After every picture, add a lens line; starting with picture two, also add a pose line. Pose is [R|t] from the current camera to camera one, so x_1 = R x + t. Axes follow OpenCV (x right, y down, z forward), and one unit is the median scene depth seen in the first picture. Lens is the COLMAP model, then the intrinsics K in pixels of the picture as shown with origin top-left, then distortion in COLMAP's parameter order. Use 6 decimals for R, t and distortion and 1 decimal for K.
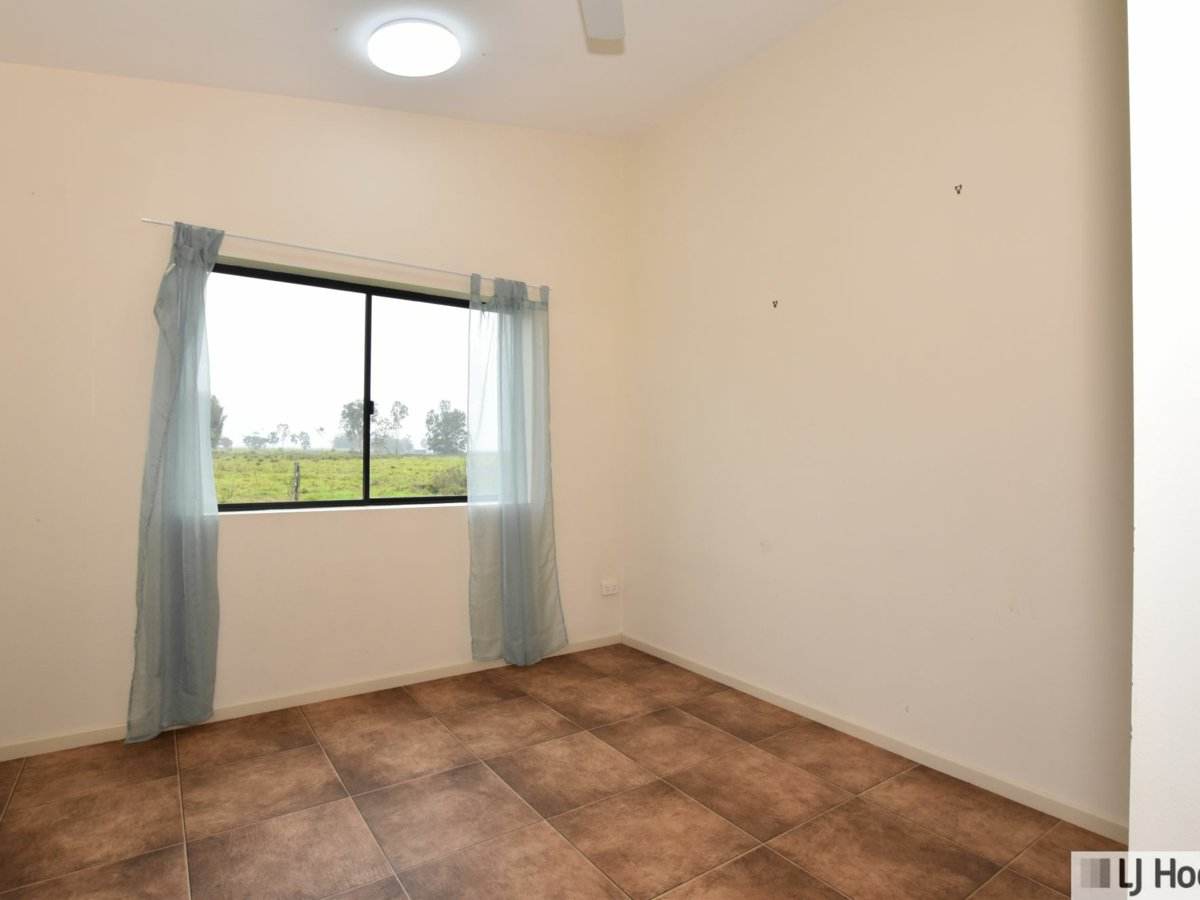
lens RADIAL K [[646.7, 0, 605.1], [0, 646.7, 449.9], [0, 0, 1]] dist [-0.027395, 0.001595]
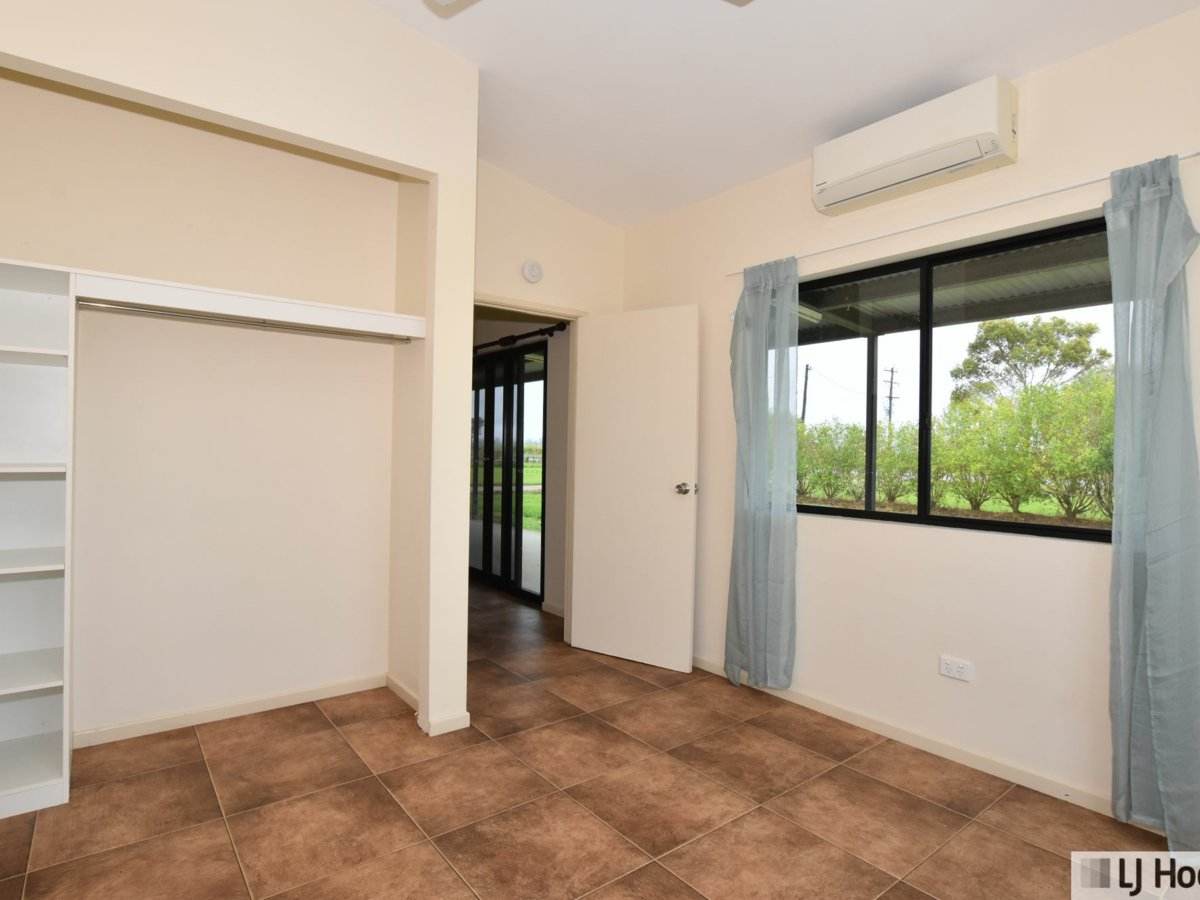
lens RADIAL K [[646.7, 0, 605.1], [0, 646.7, 449.9], [0, 0, 1]] dist [-0.027395, 0.001595]
pose [[-0.998379, -0.023688, -0.051745, 0.344555], [-0.023252, 0.999689, -0.009000, 0.011322], [0.051943, -0.007782, -0.998620, 1.745917]]
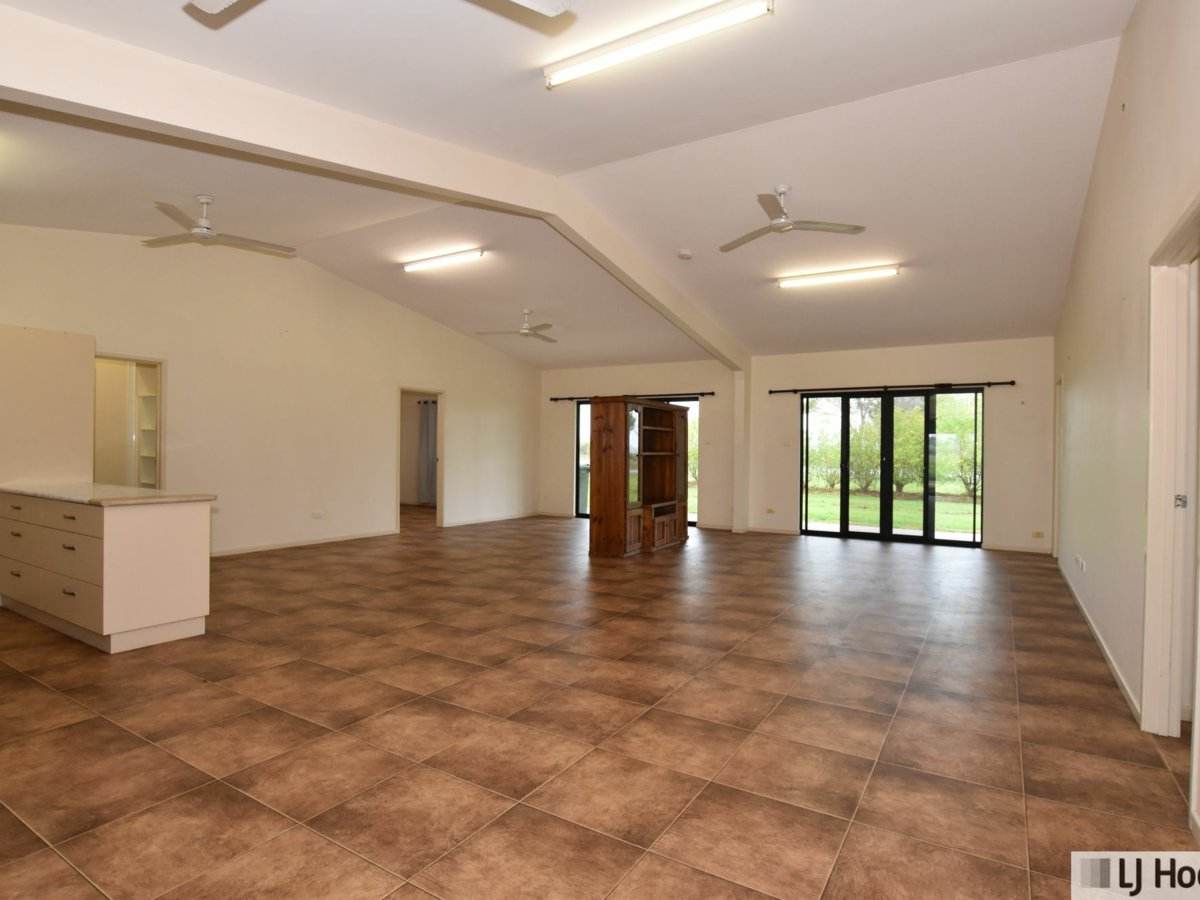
lens RADIAL K [[646.7, 0, 605.1], [0, 646.7, 449.9], [0, 0, 1]] dist [-0.027395, 0.001595]
pose [[-0.918715, -0.022797, -0.394263, 0.501398], [-0.020488, 0.999739, -0.010065, 0.014945], [0.394390, -0.001169, -0.918942, 1.852295]]
